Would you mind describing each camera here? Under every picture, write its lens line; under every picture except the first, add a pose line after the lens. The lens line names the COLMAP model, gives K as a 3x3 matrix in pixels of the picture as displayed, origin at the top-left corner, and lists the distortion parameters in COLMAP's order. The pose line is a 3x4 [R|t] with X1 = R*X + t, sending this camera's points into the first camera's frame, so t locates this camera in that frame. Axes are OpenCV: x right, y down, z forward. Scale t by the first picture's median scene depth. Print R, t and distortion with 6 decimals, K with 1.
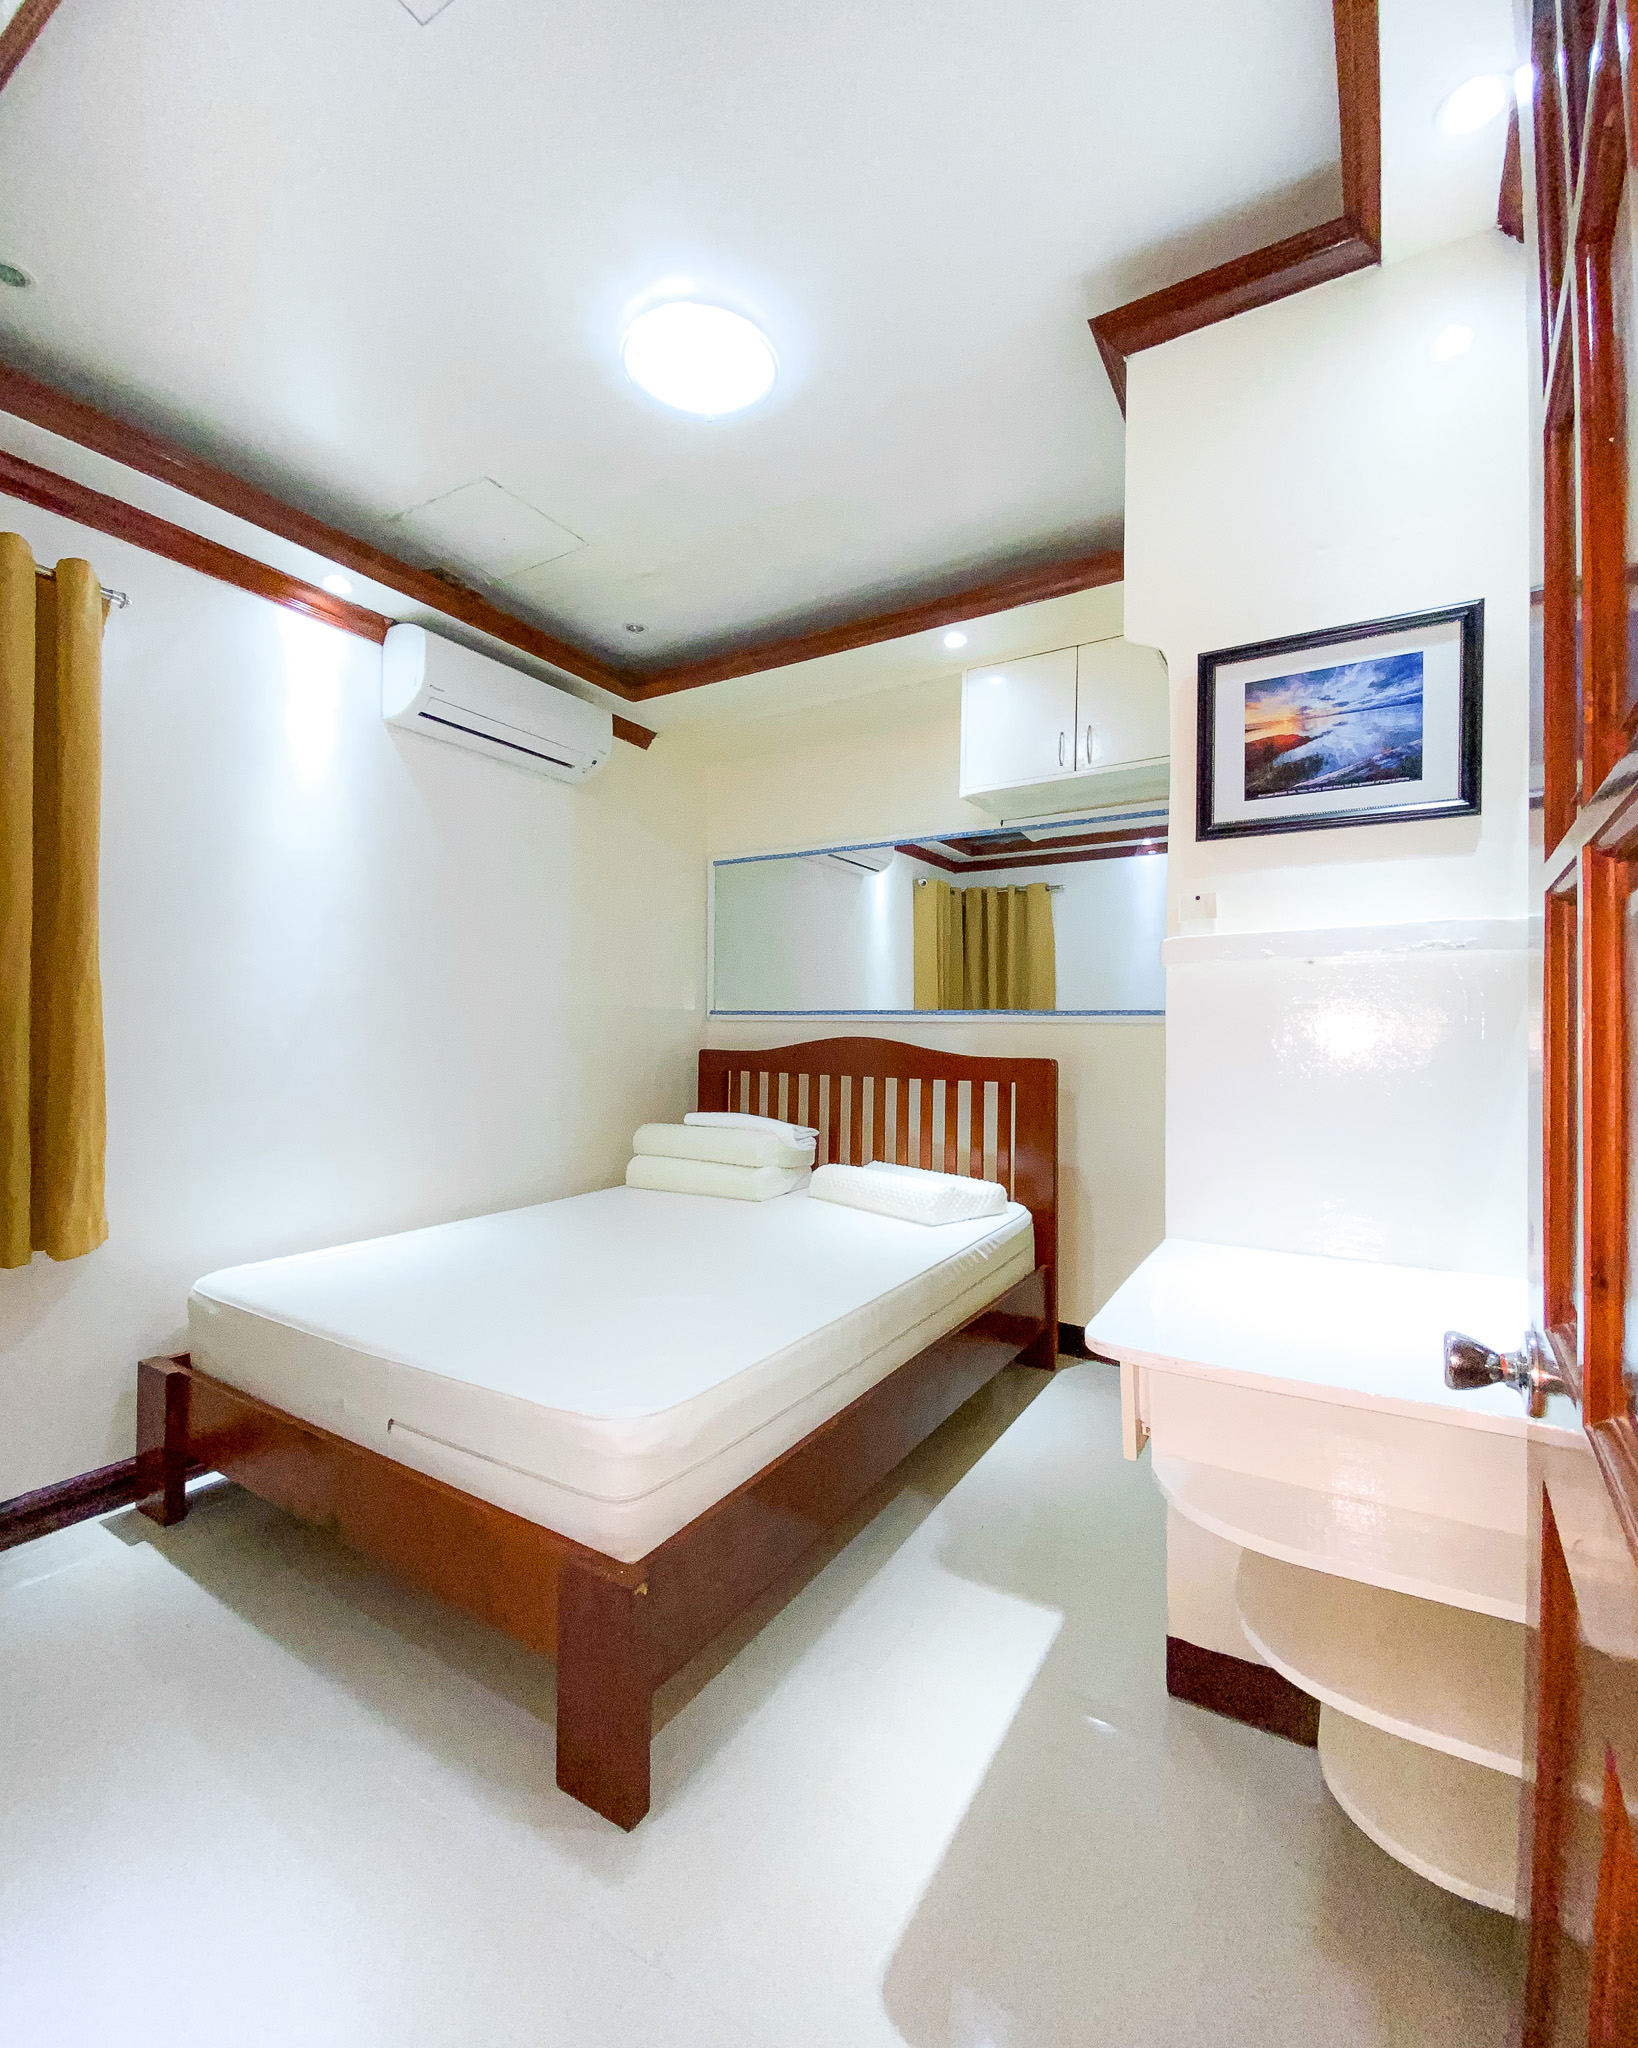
lens RADIAL K [[890.0, 0, 819.0], [0, 890.0, 1024.0], [0, 0, 1]] dist [0.093380, -0.046314]
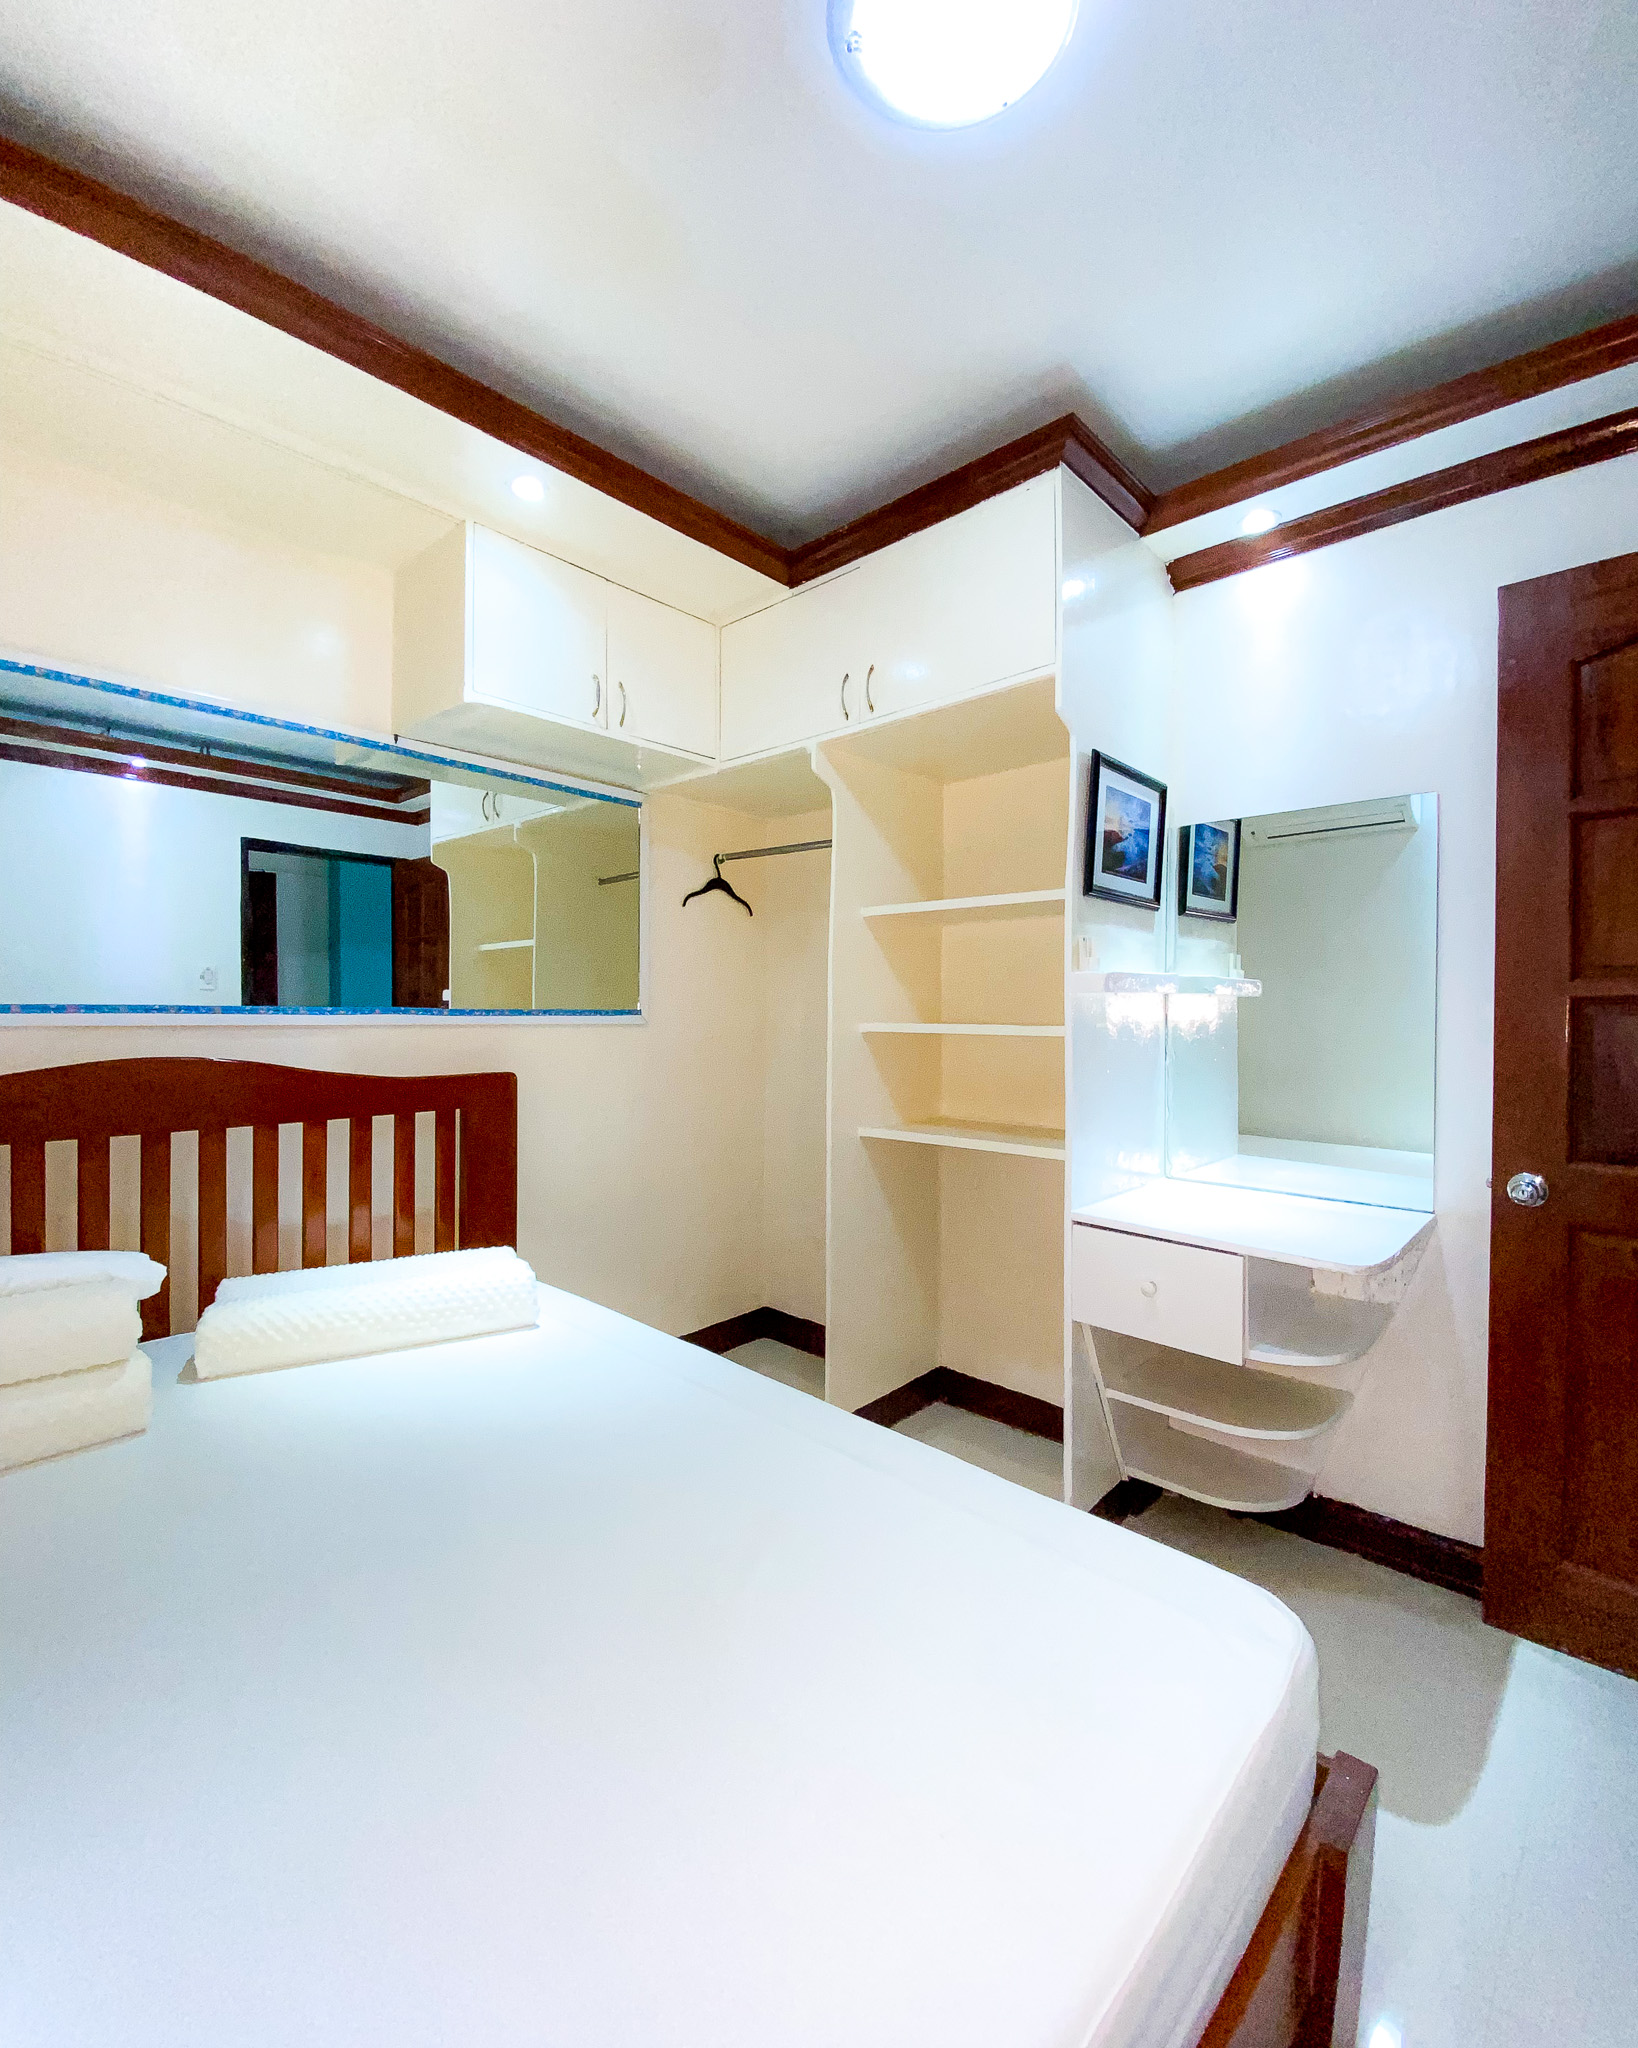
lens RADIAL K [[890.0, 0, 819.0], [0, 890.0, 1024.0], [0, 0, 1]] dist [0.093380, -0.046314]
pose [[0.185788, -0.009714, 0.982542, -0.442101], [0.001131, 0.999953, 0.009672, -0.012016], [-0.982589, -0.000686, 0.185790, 0.541772]]
